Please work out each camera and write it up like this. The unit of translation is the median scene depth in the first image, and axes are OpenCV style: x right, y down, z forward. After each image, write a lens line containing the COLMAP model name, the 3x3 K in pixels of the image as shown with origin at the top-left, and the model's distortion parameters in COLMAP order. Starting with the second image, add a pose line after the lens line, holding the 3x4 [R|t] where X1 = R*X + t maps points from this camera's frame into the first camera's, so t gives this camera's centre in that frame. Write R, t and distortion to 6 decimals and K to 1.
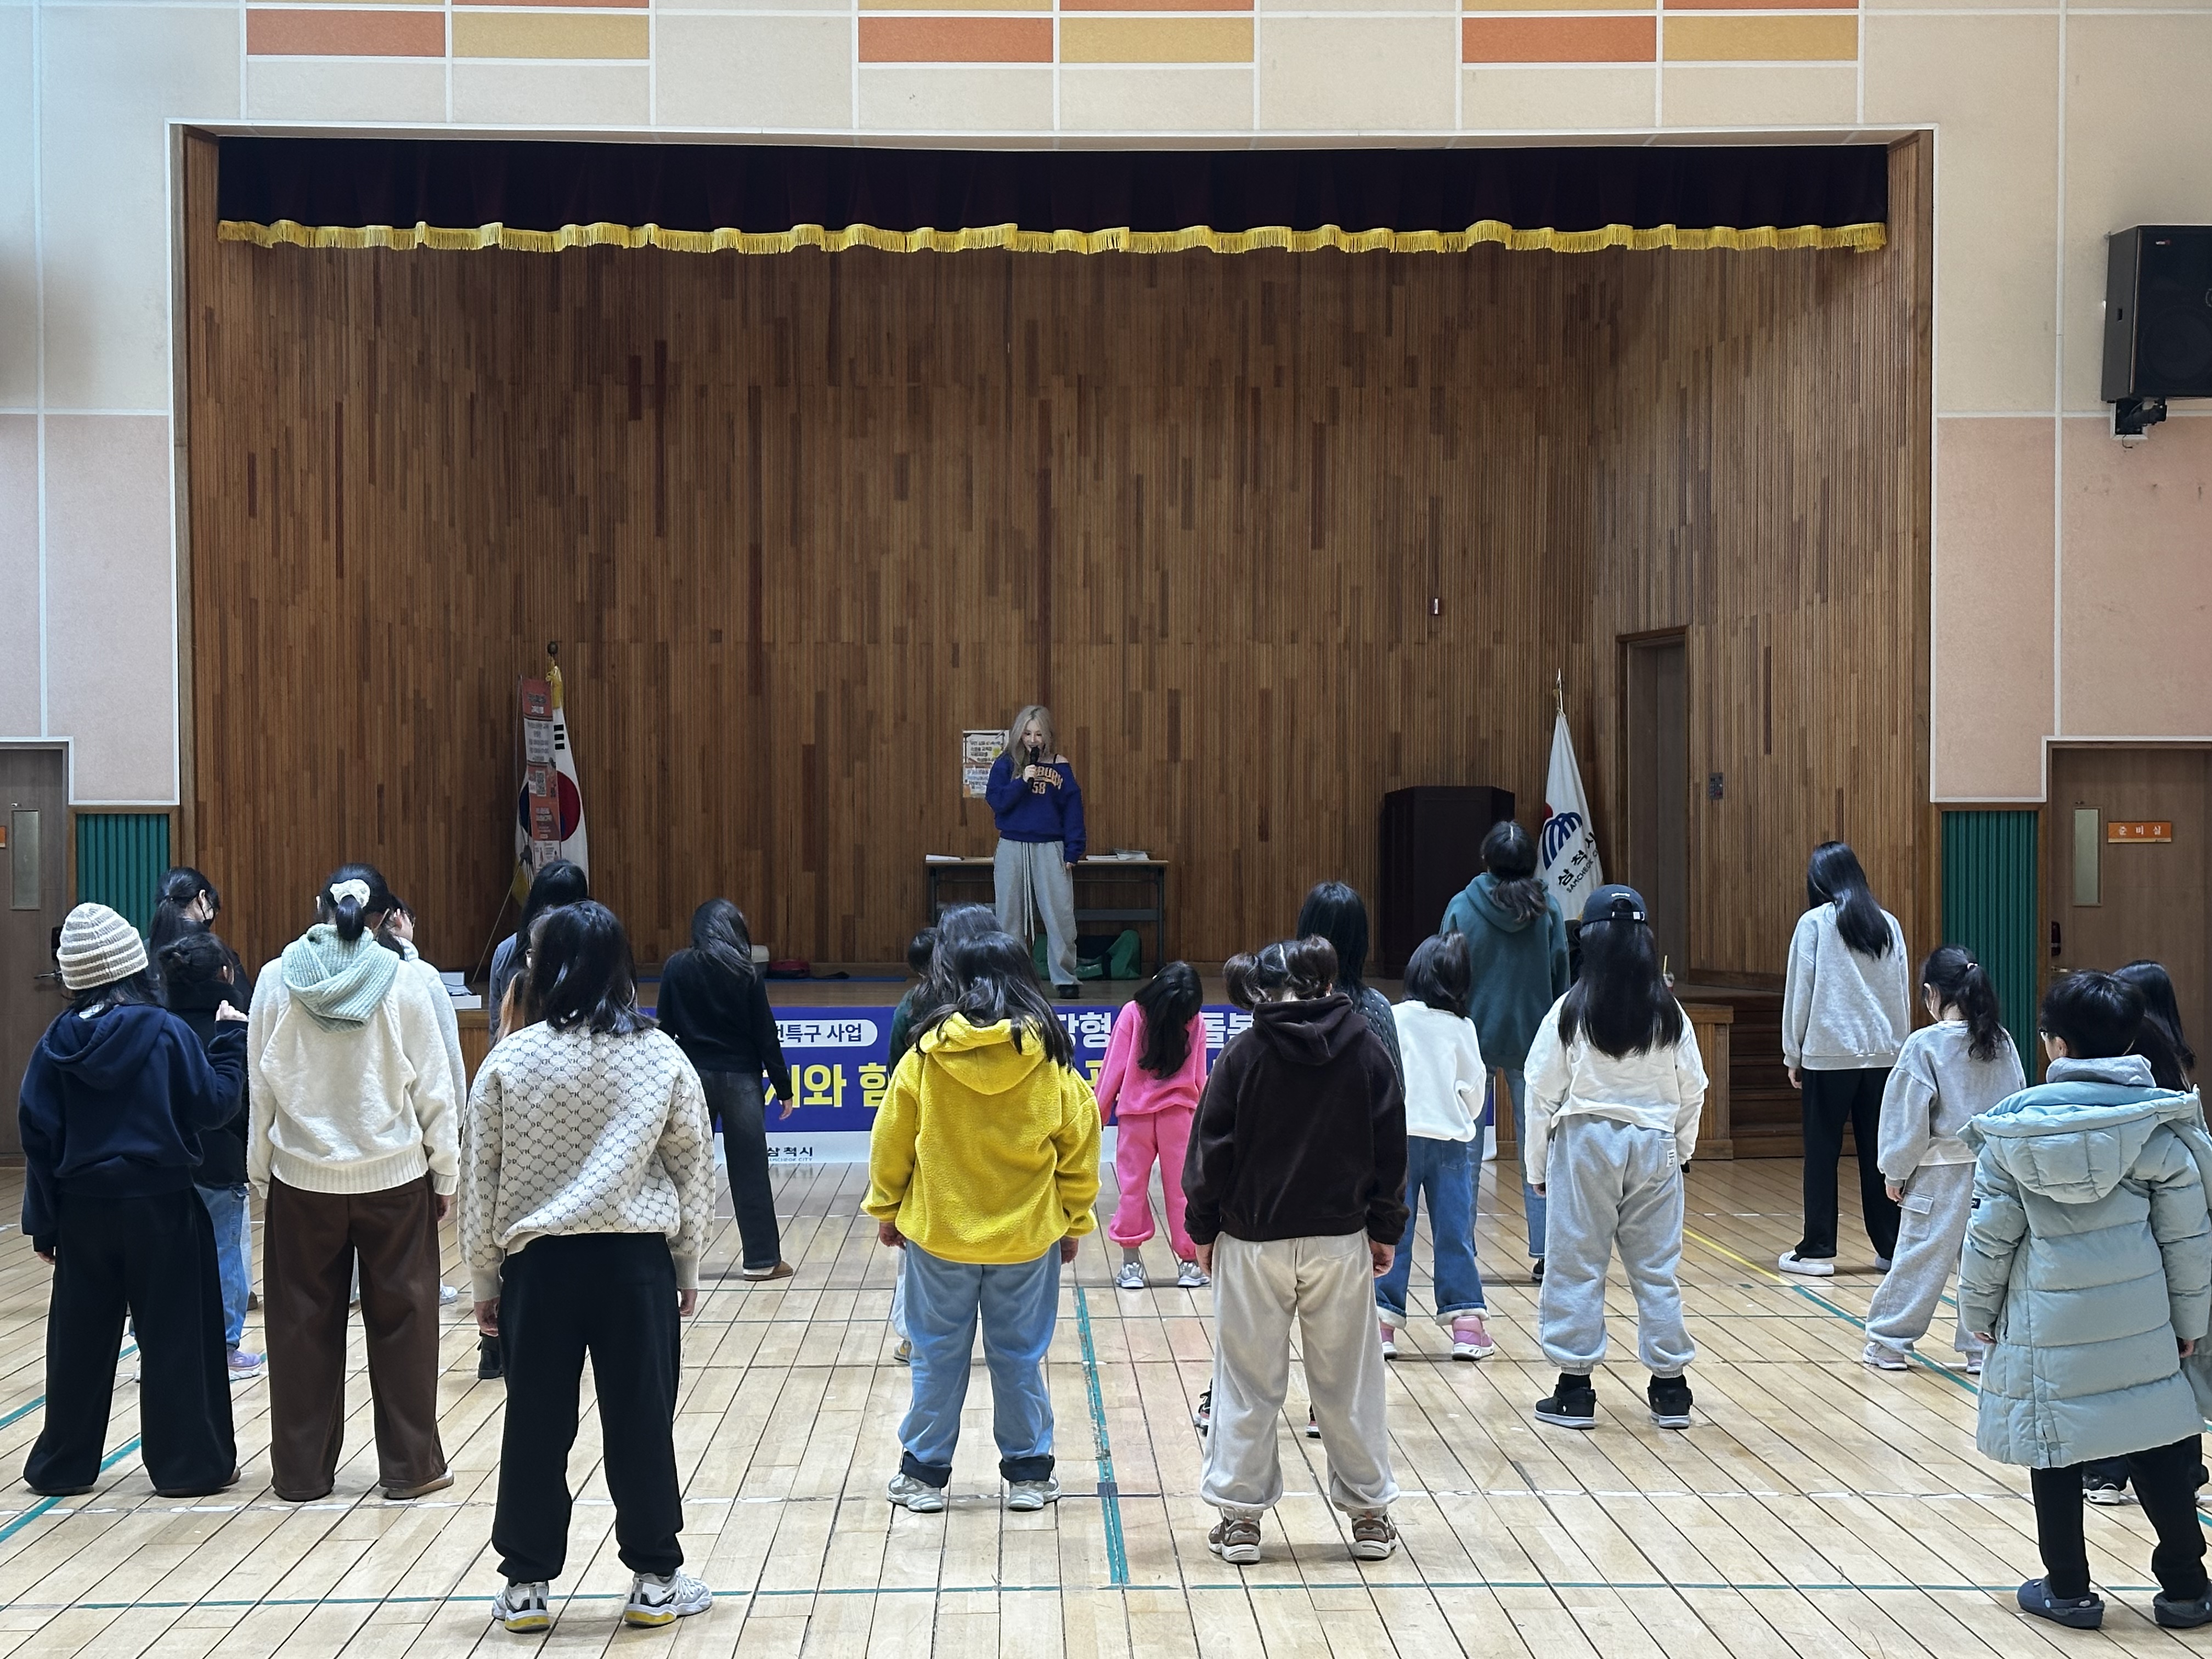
lens RADIAL K [[3291.4, 0, 1105.0], [0, 3291.4, 832.1], [0, 0, 1]] dist [-0.023395, 0.000000]
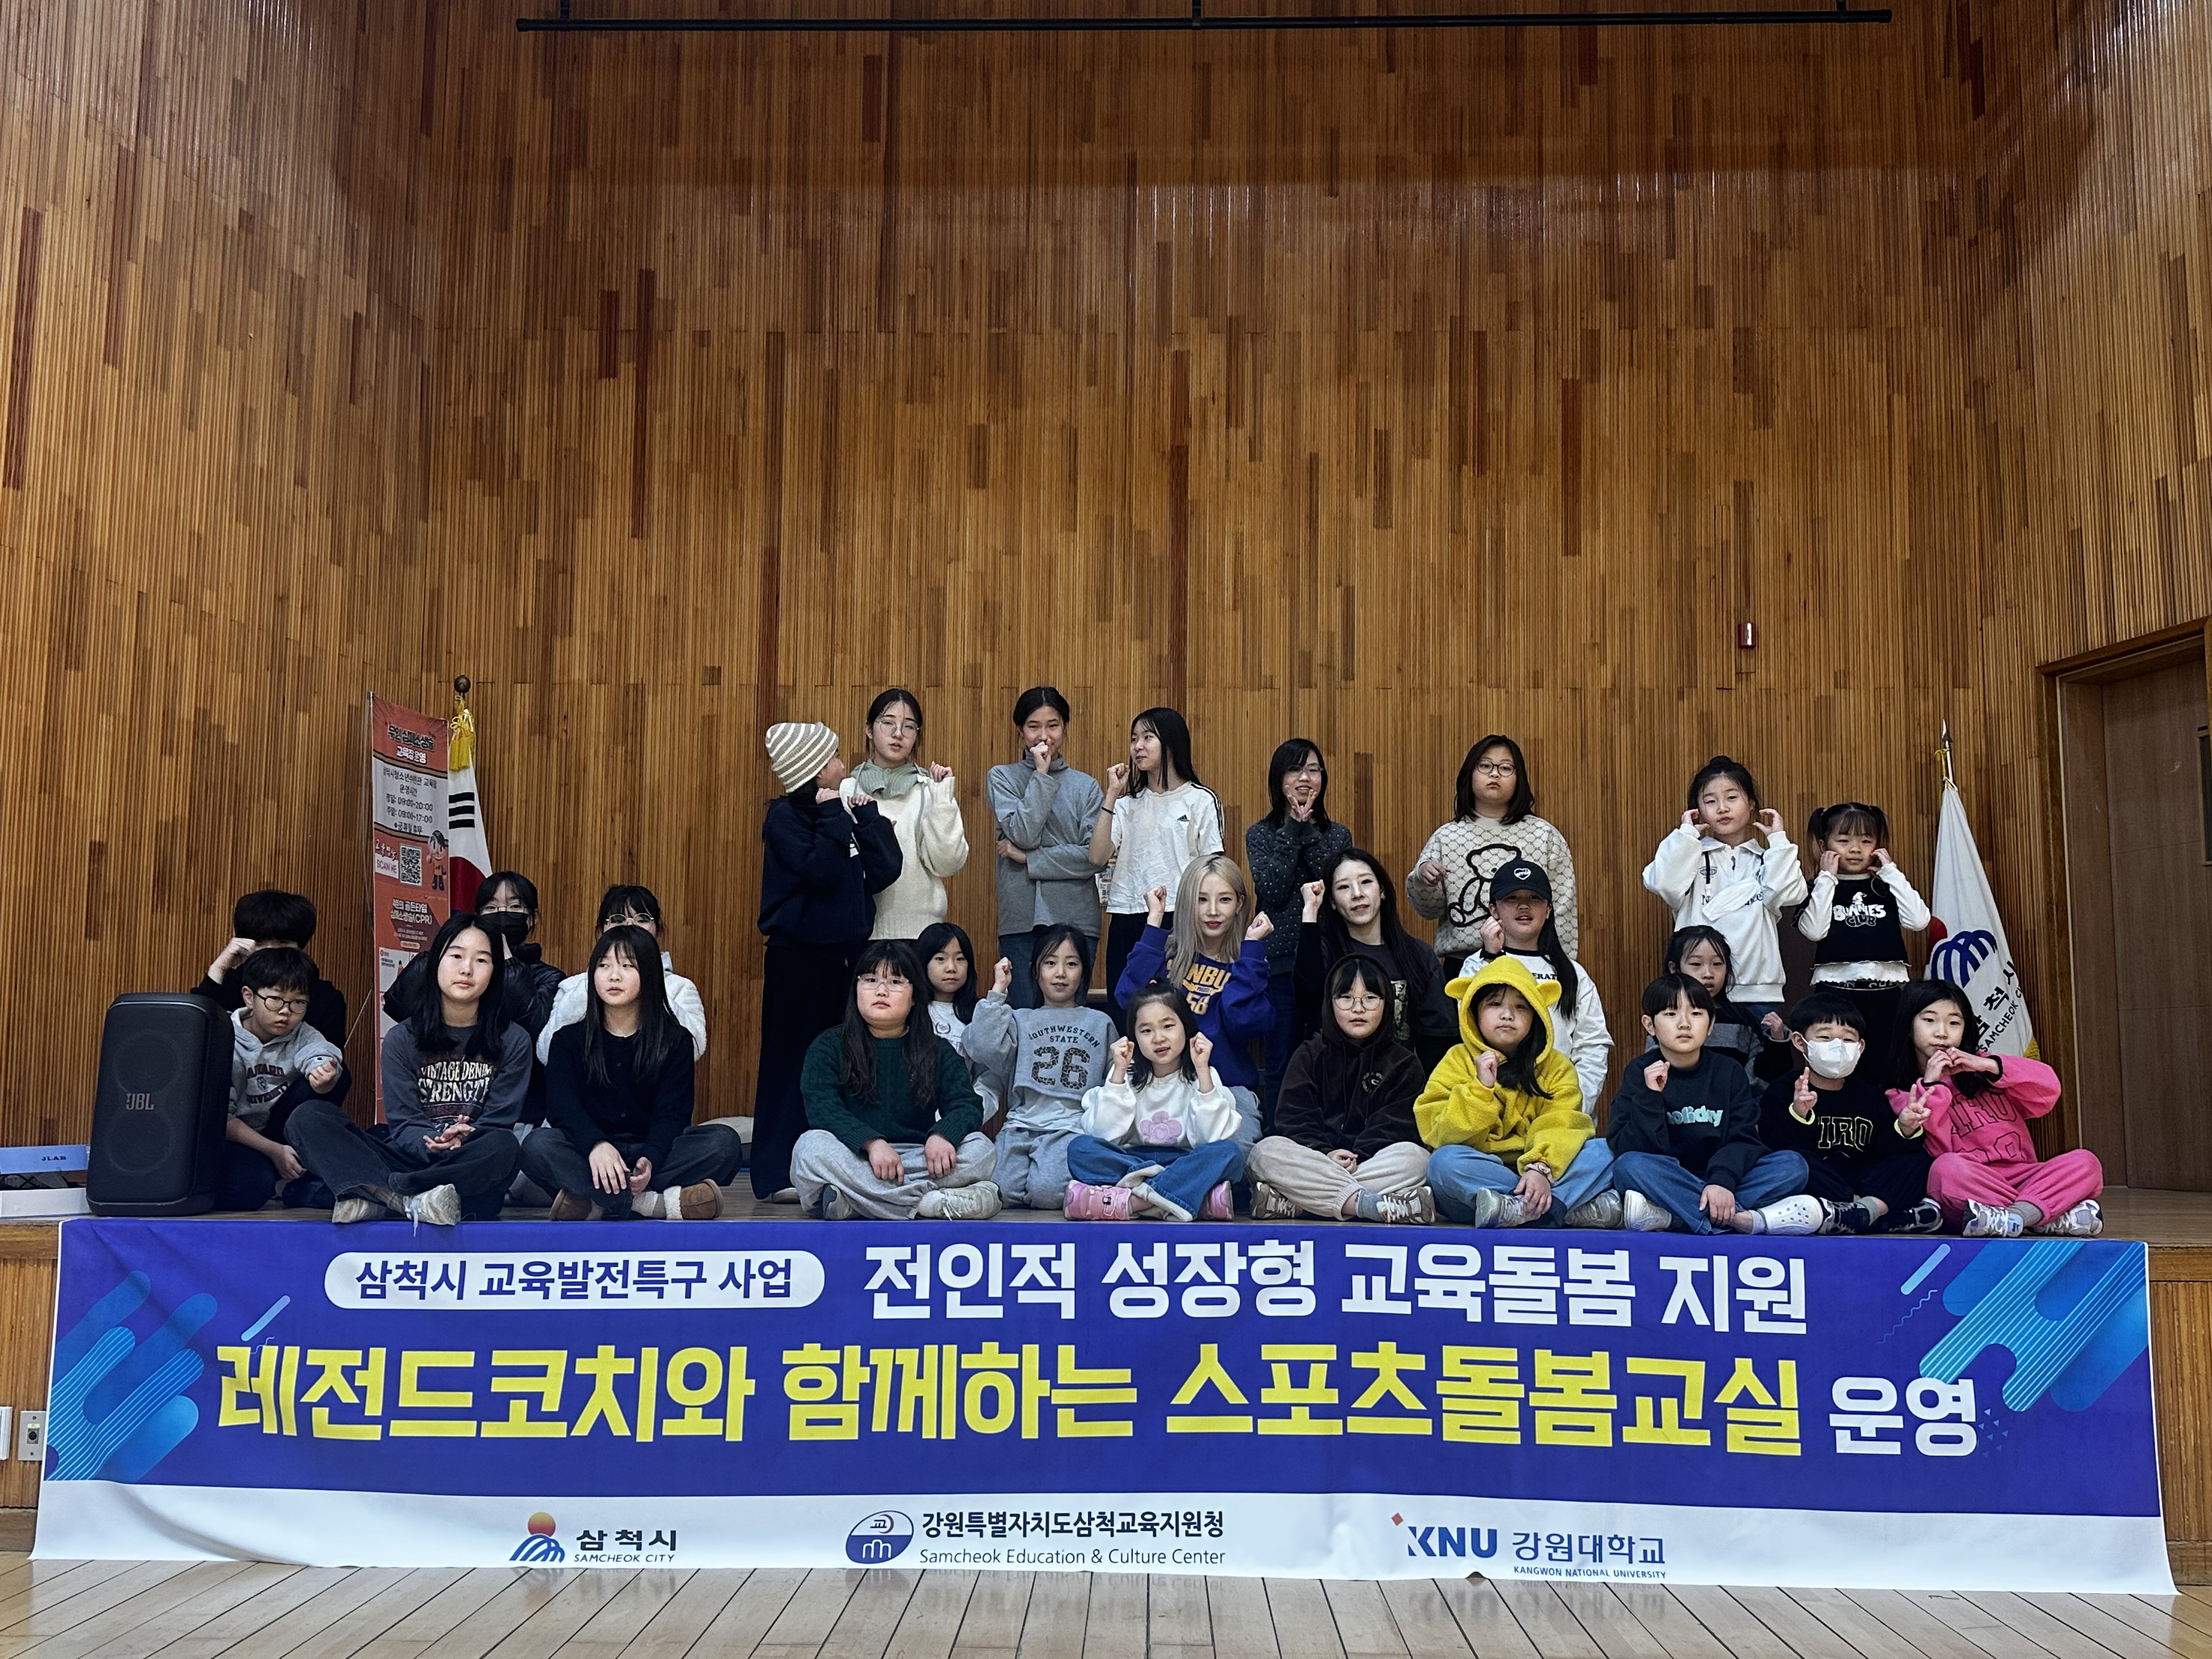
lens RADIAL K [[2131.2, 0, 1107.3], [0, 2131.2, 835.0], [0, 0, 1]] dist [0.058844, 0.000000]
pose [[0.998788, 0.005534, -0.048913, -0.010901], [-0.011134, 0.993308, -0.114959, 0.025985], [0.047949, 0.115364, 0.992165, 0.553408]]
